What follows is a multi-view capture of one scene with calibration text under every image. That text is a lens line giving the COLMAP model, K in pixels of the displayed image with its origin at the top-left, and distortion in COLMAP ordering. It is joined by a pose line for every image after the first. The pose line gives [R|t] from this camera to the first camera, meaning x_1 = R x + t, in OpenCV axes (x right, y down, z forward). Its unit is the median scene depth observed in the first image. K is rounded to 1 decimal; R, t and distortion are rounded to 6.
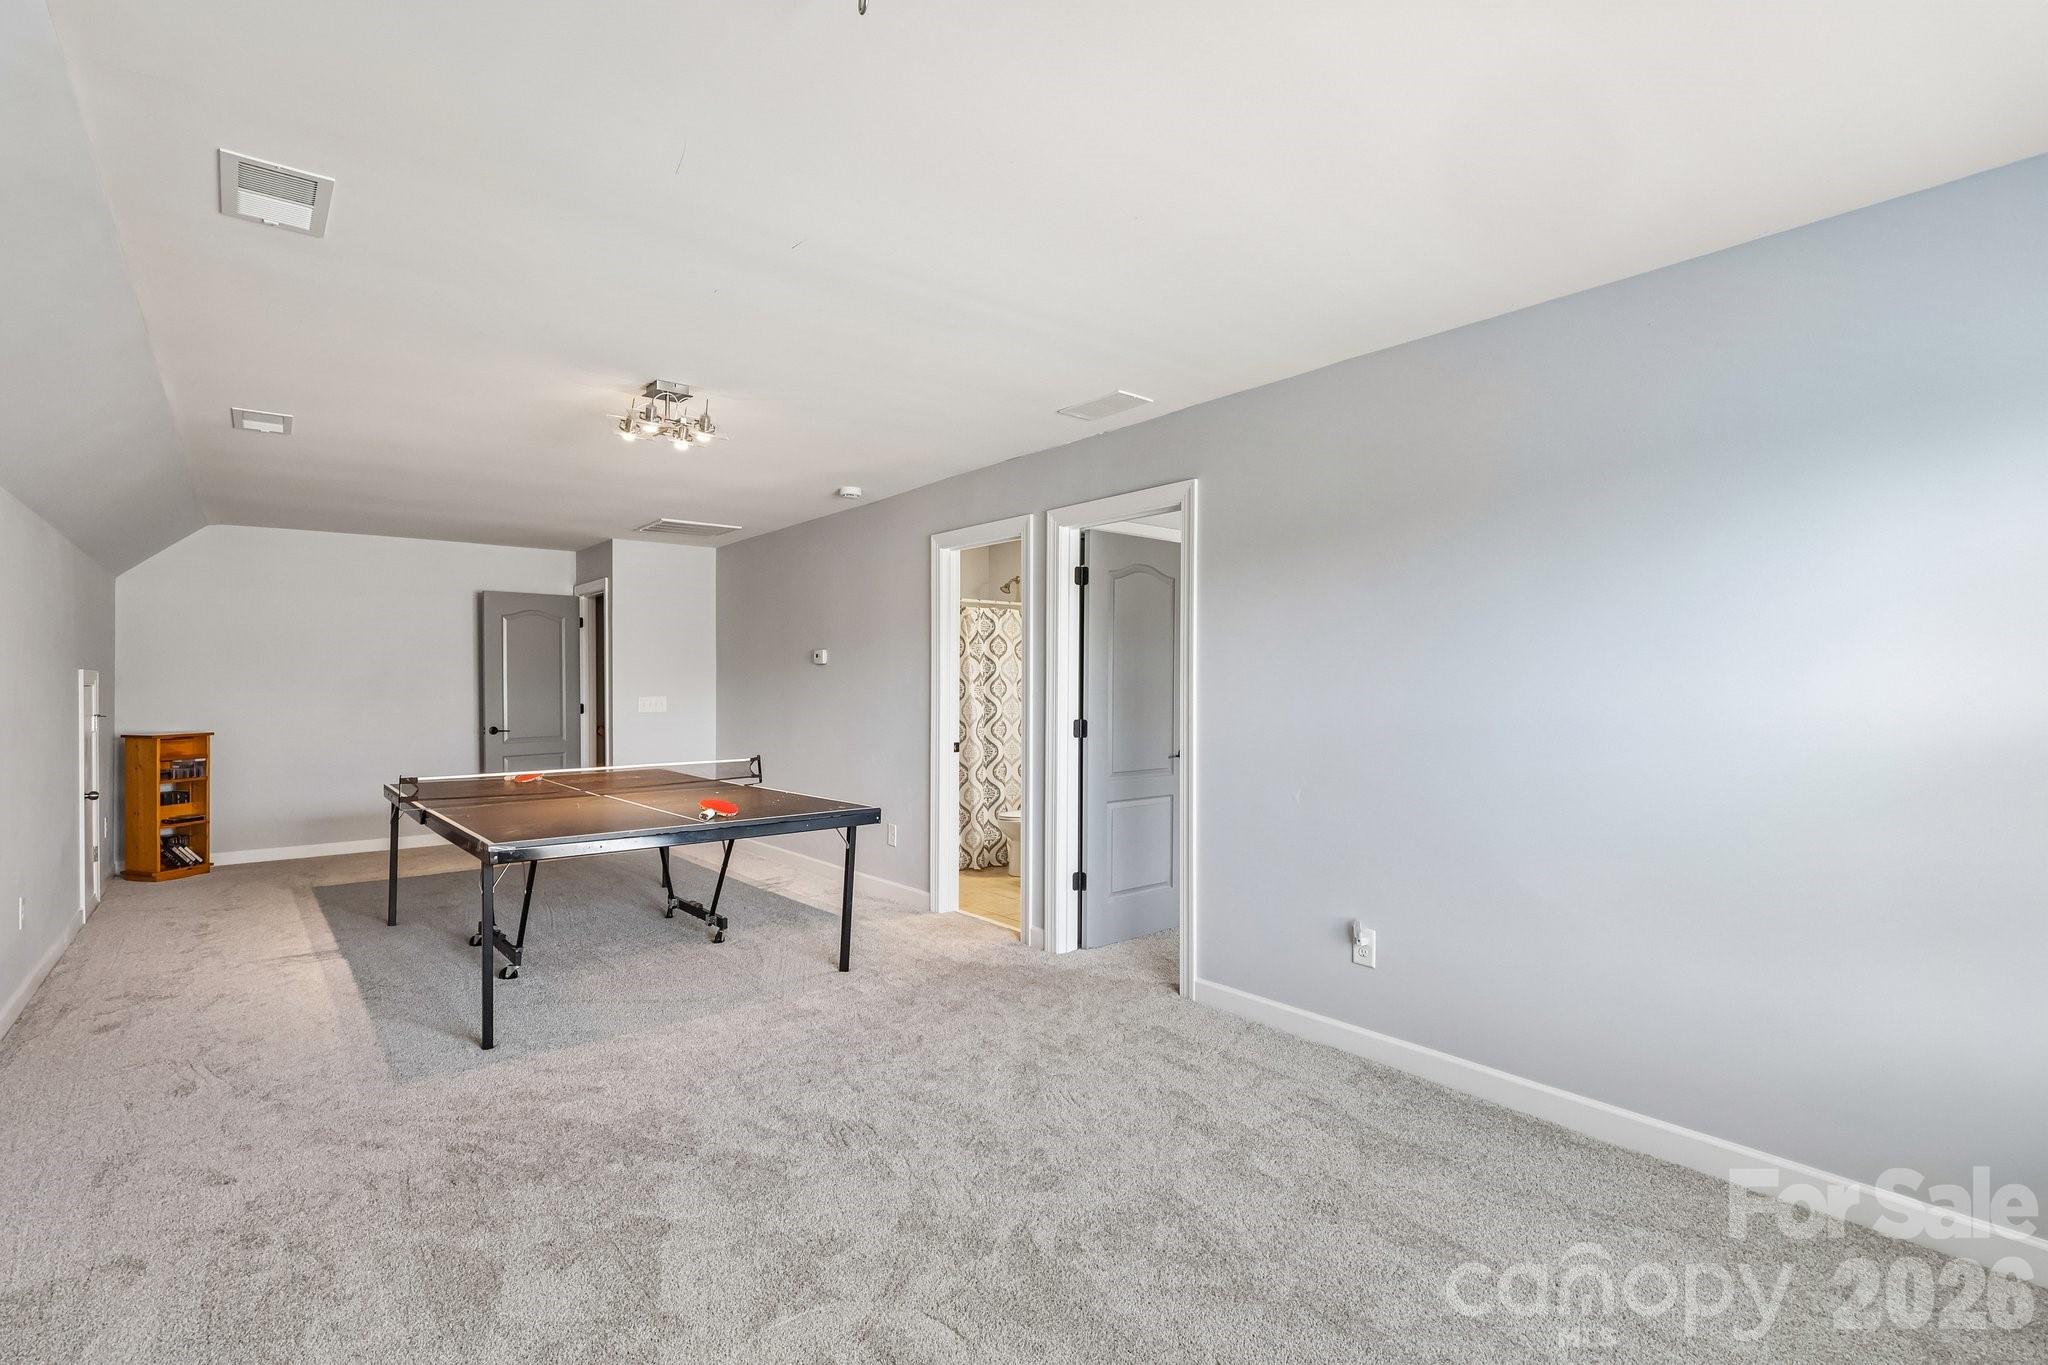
lens RADIAL K [[958.4, 0, 1022.7], [0, 958.4, 685.7], [0, 0, 1]] dist [-0.008073, 0.000046]
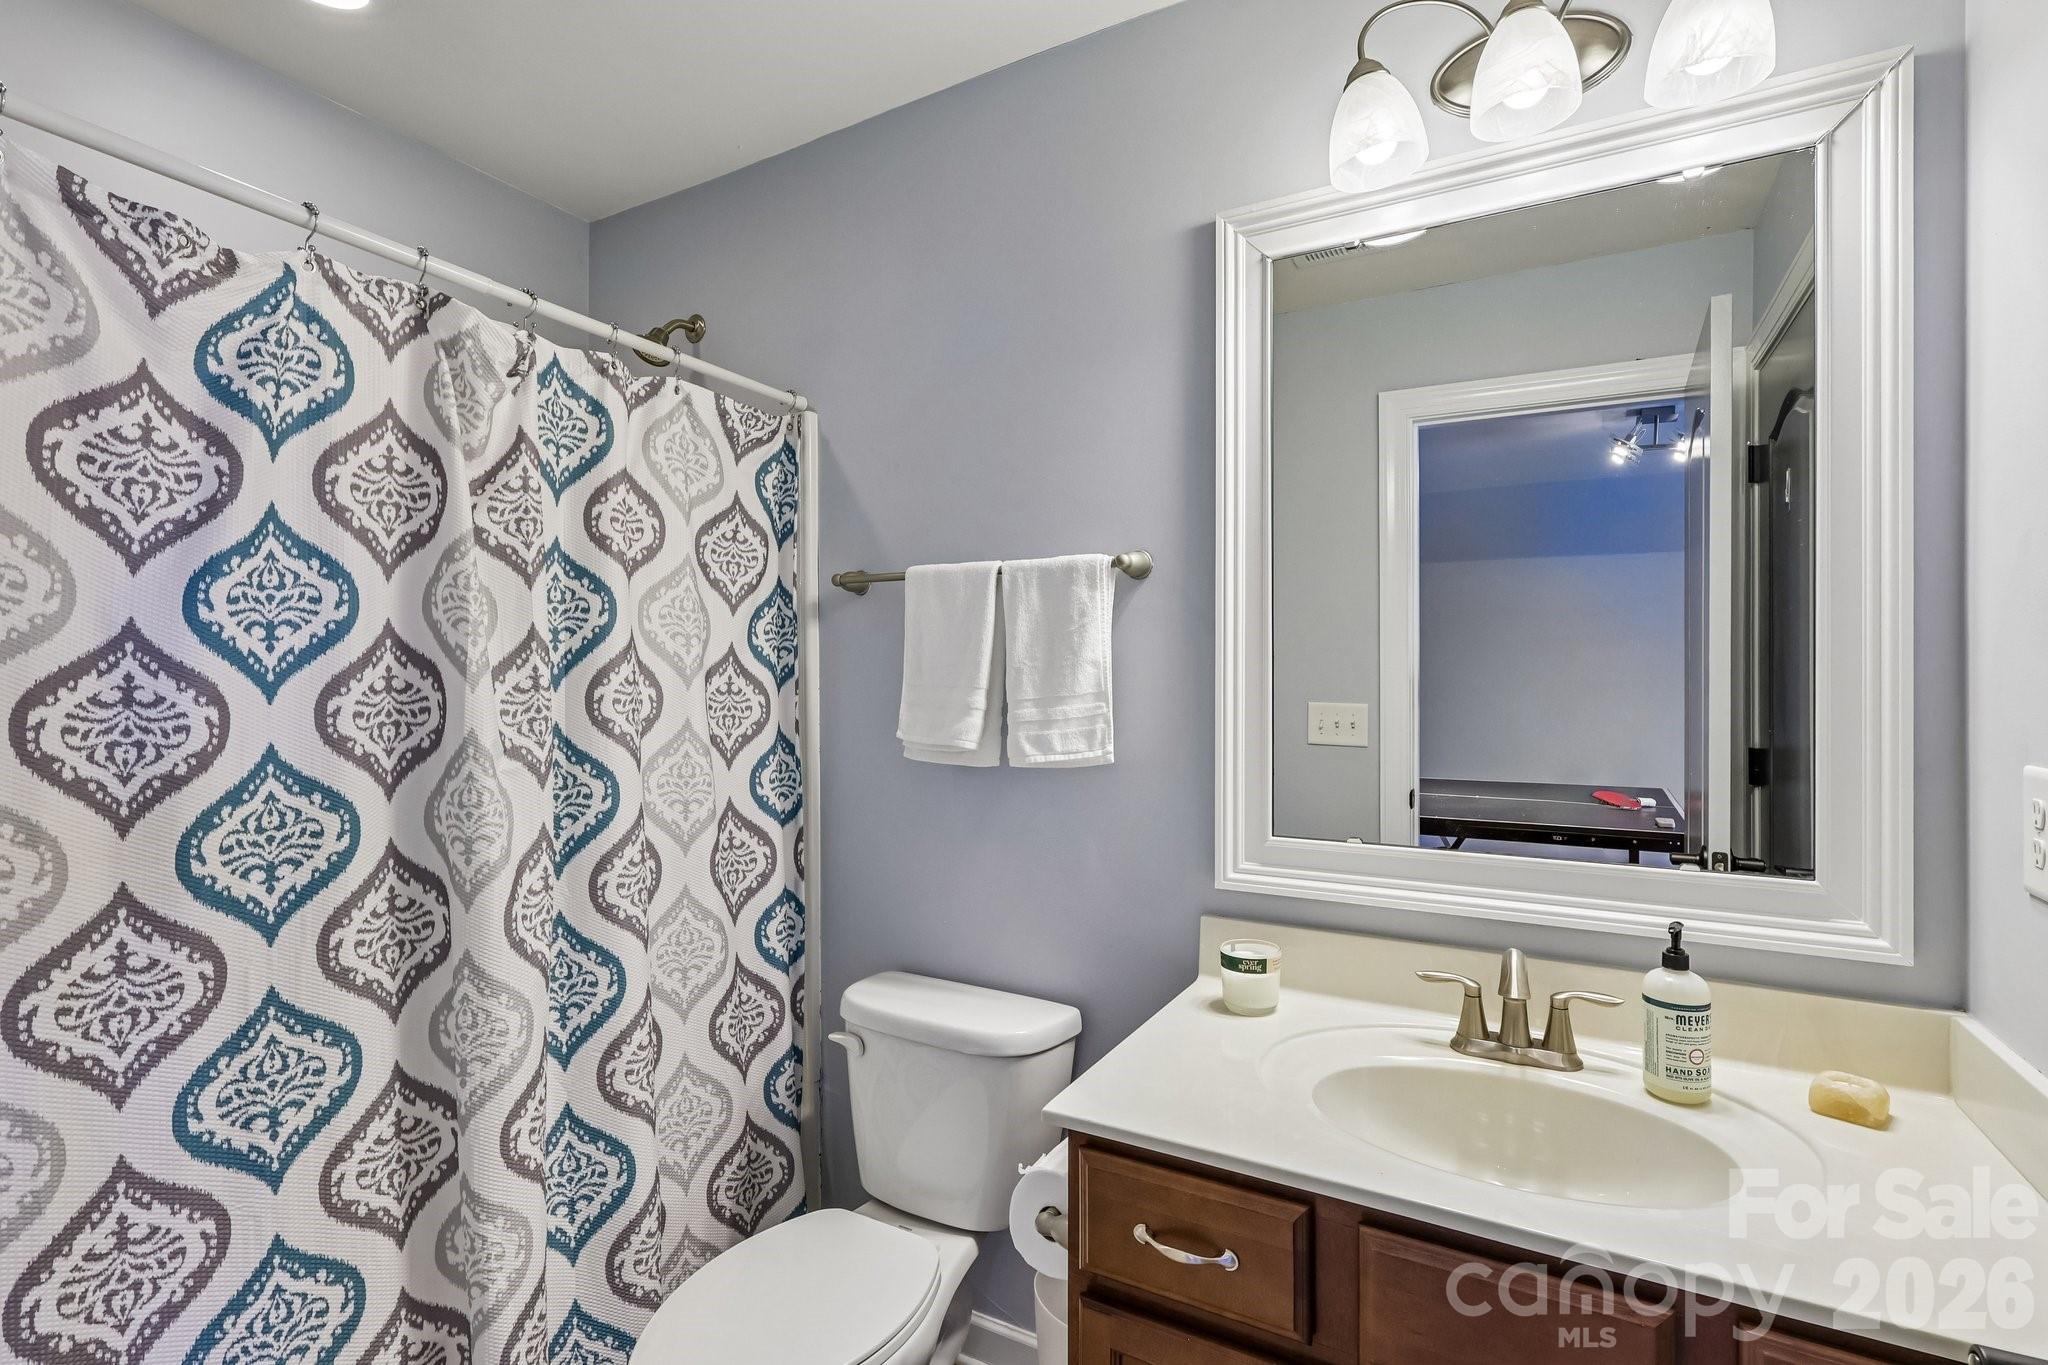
lens RADIAL K [[958.4, 0, 1024.9], [0, 958.4, 680.5], [0, 0, 1]] dist [-0.008073, 0.000046]
pose [[0.933384, 0.001901, 0.358875, -0.018496], [-0.001219, 0.999997, -0.002127, -0.001790], [-0.358878, 0.001548, 0.933383, 0.756996]]
